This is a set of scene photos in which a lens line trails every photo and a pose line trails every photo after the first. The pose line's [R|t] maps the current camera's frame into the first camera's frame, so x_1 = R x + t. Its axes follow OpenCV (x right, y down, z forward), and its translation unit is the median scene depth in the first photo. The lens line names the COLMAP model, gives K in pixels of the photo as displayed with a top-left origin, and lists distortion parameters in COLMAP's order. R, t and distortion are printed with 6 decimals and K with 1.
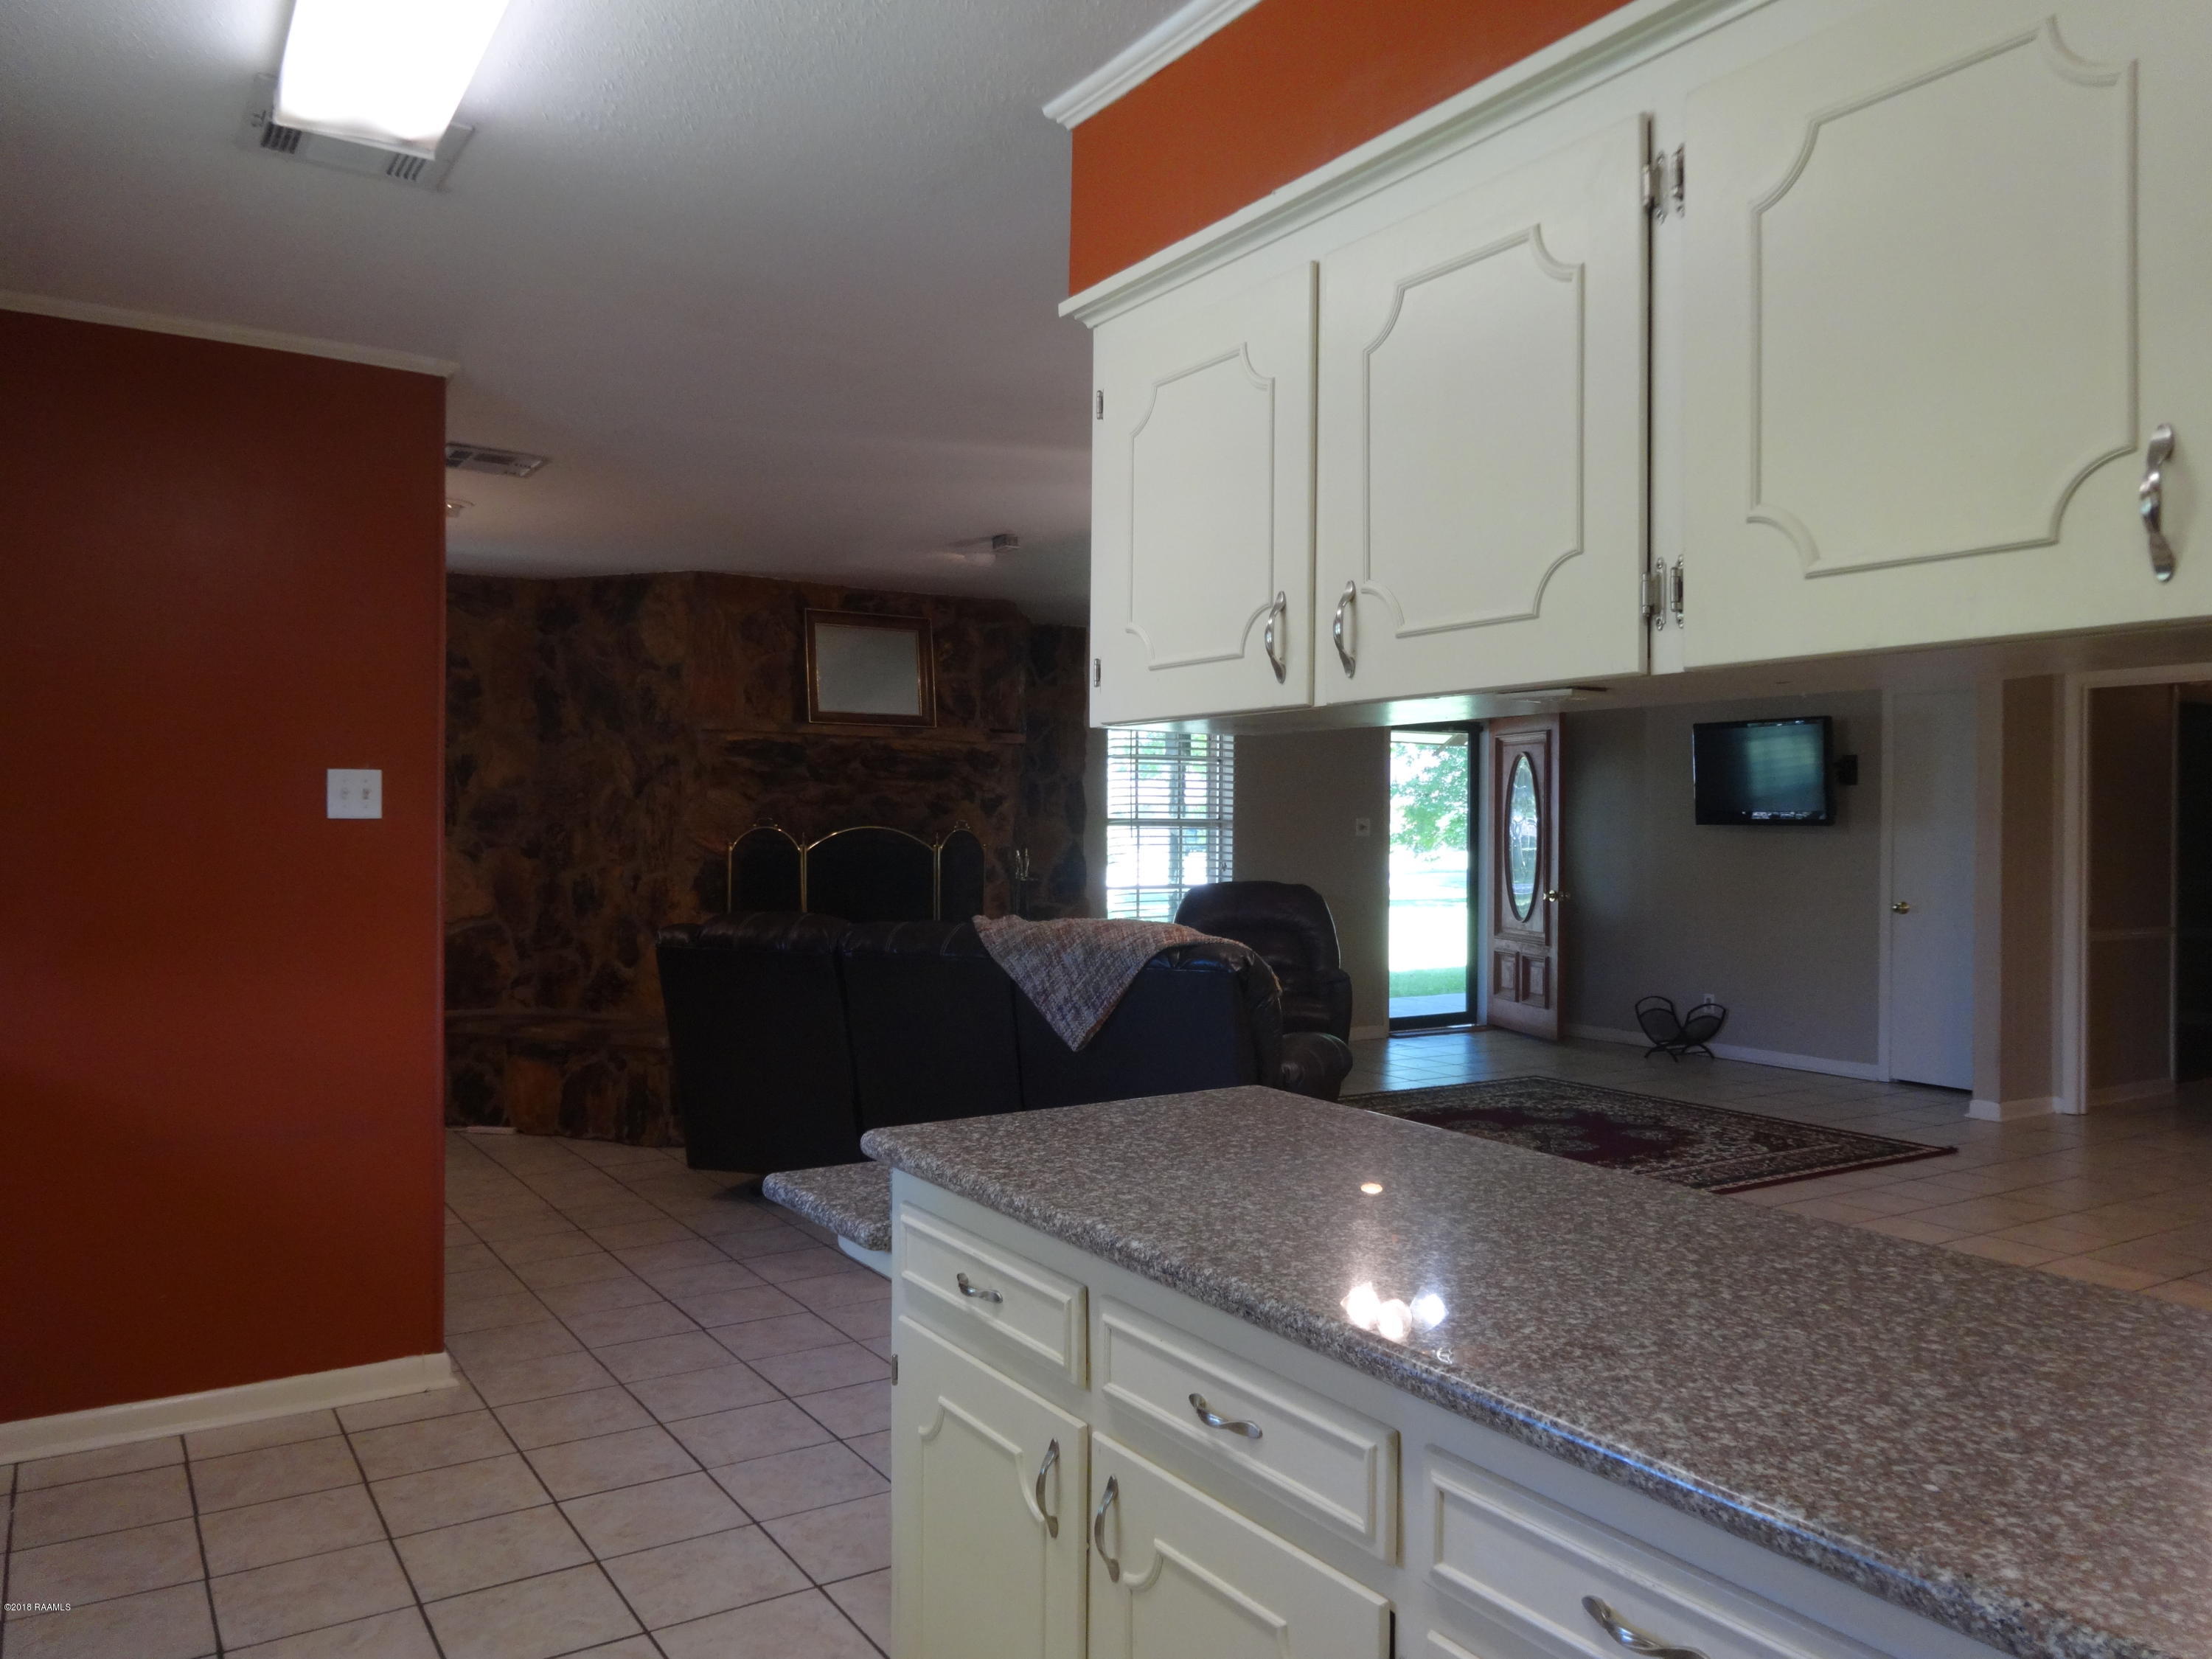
lens RADIAL K [[1642.1, 0, 1106.0], [0, 1642.1, 829.5], [0, 0, 1]] dist [-0.000894, -0.002567]
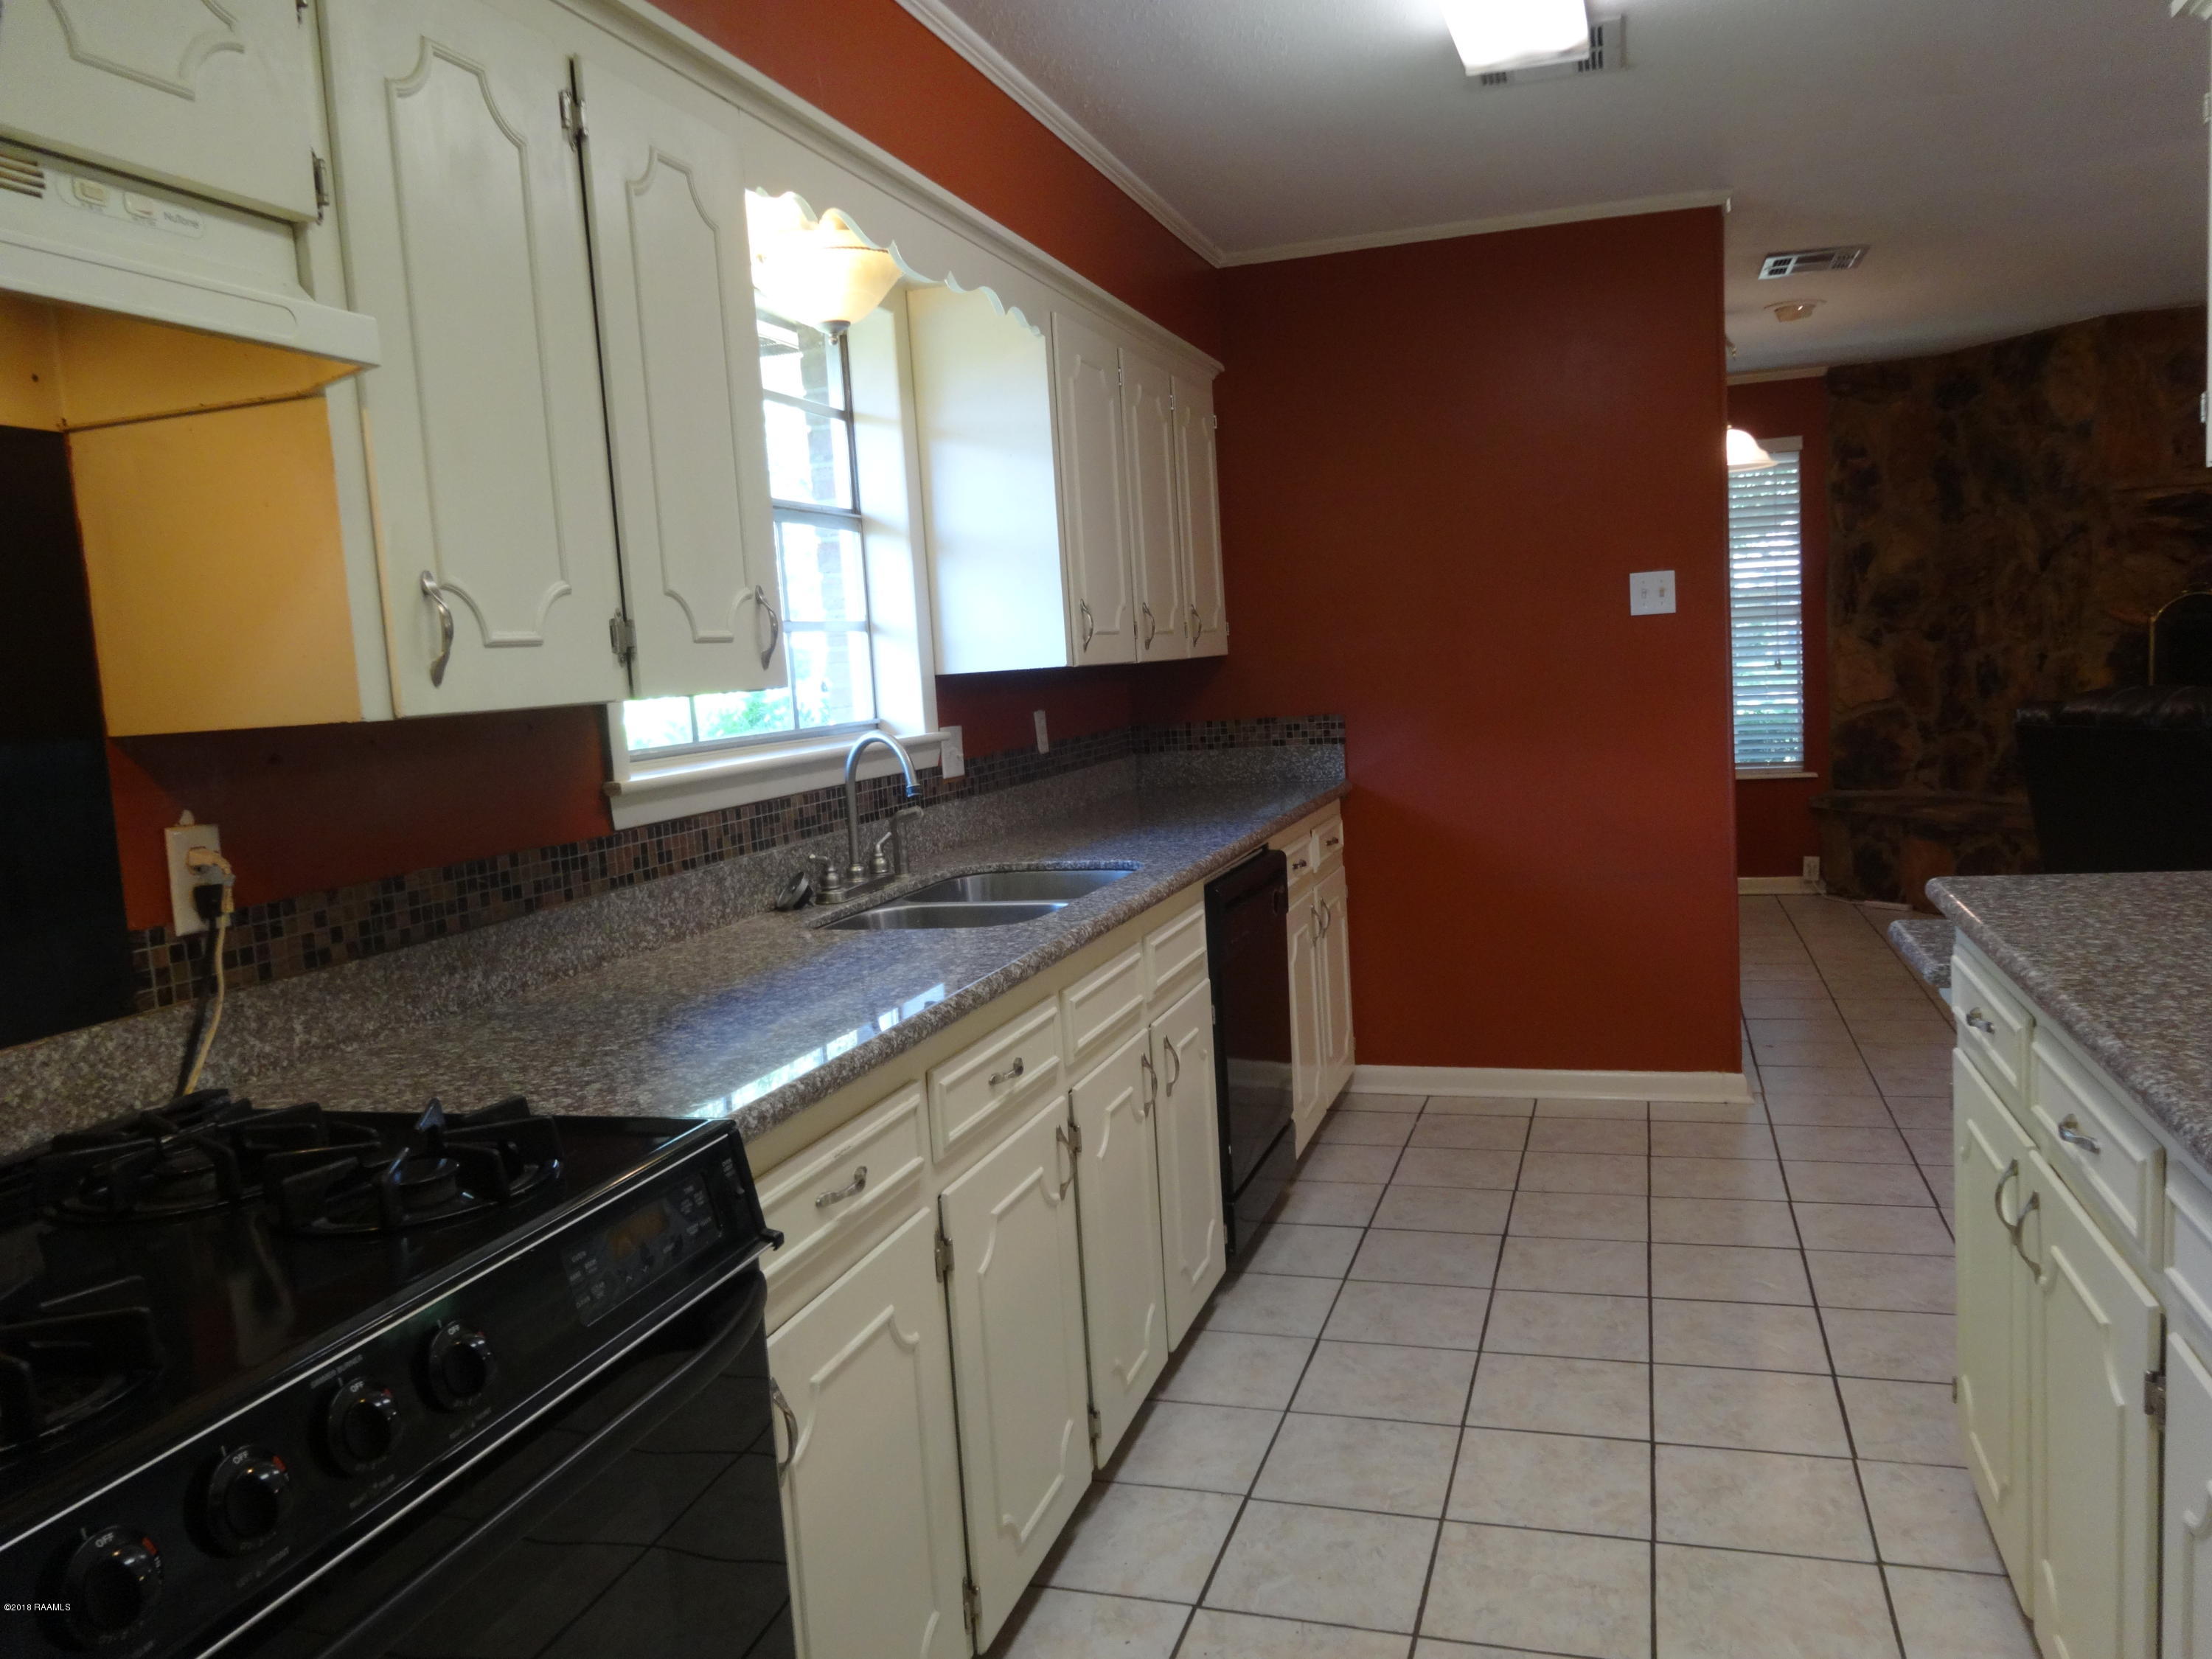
lens RADIAL K [[1642.1, 0, 1106.0], [0, 1642.1, 829.5], [0, 0, 1]] dist [-0.000894, -0.002567]
pose [[0.635618, 0.037196, -0.771107, 0.105597], [0.059384, 0.993523, 0.096875, 0.004758], [0.769716, -0.107367, 0.629293, -0.029396]]
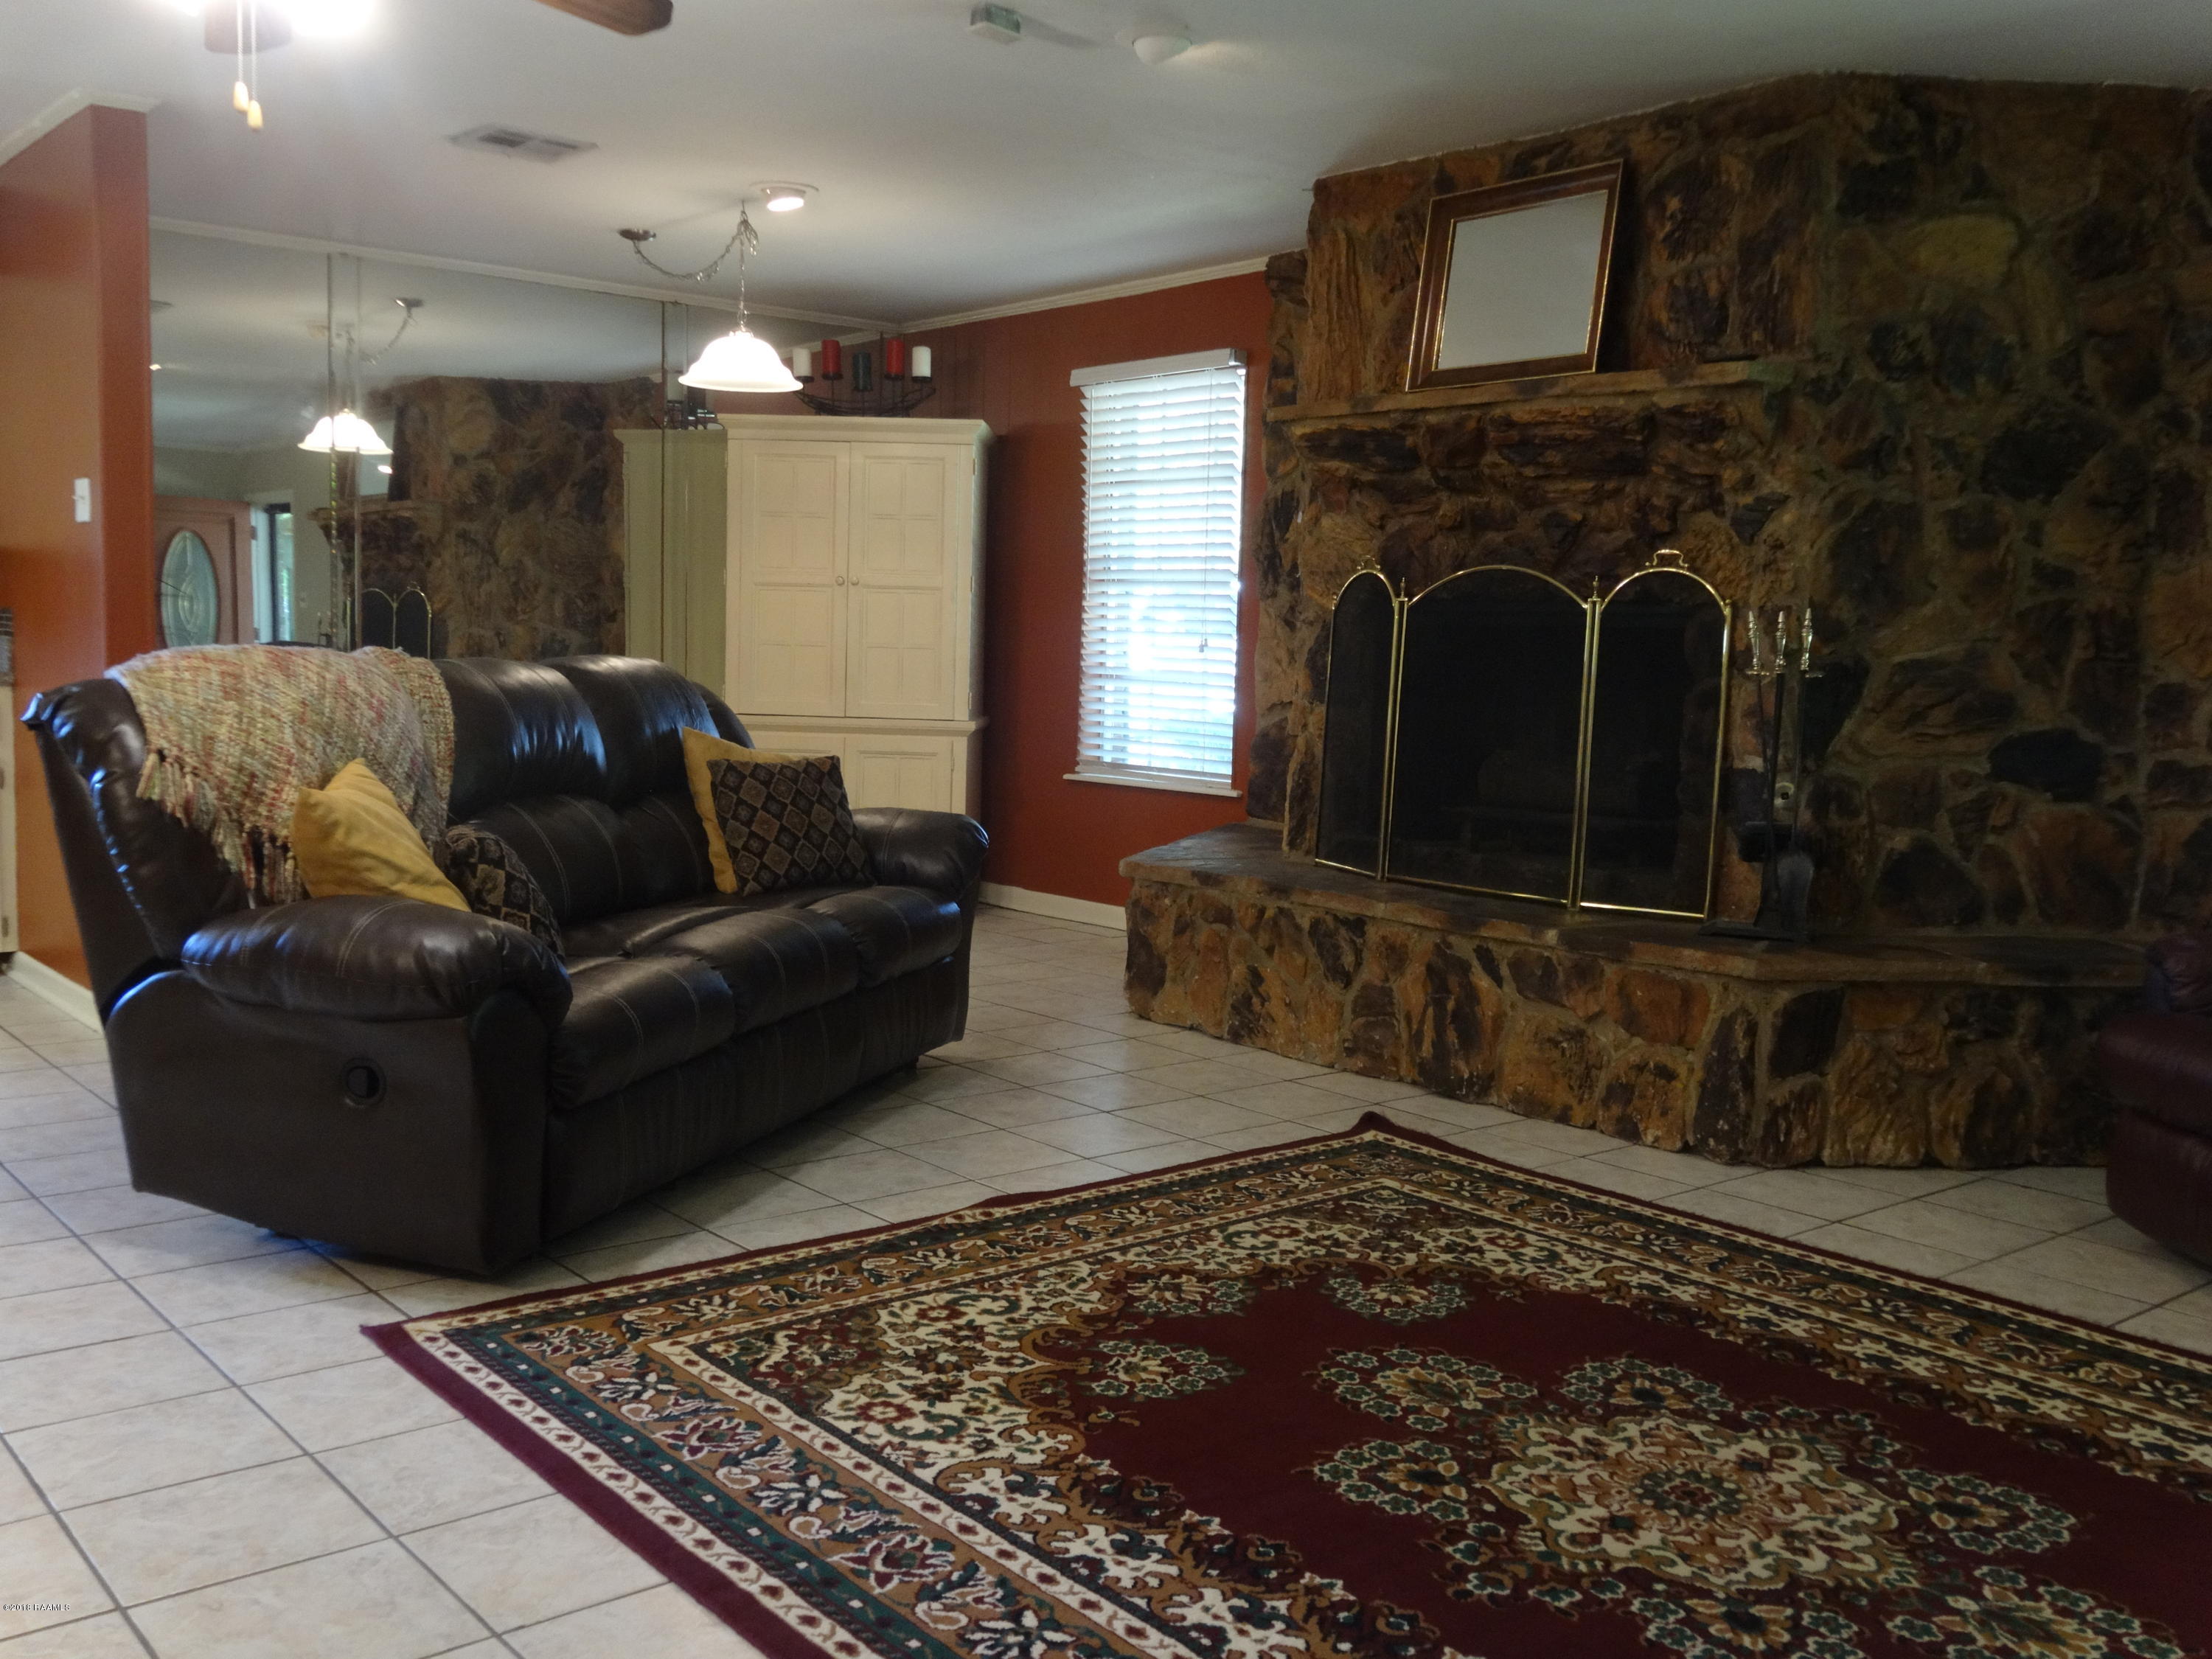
lens RADIAL K [[2010.4, 0, 1106.0], [0, 2010.4, 829.5], [0, 0, 1]] dist [-0.000500, -0.005248]
pose [[0.127738, 0.088290, -0.987870, 0.540256], [-0.031857, 0.995881, 0.084887, 0.034774], [0.991296, 0.020627, 0.130025, 0.793467]]
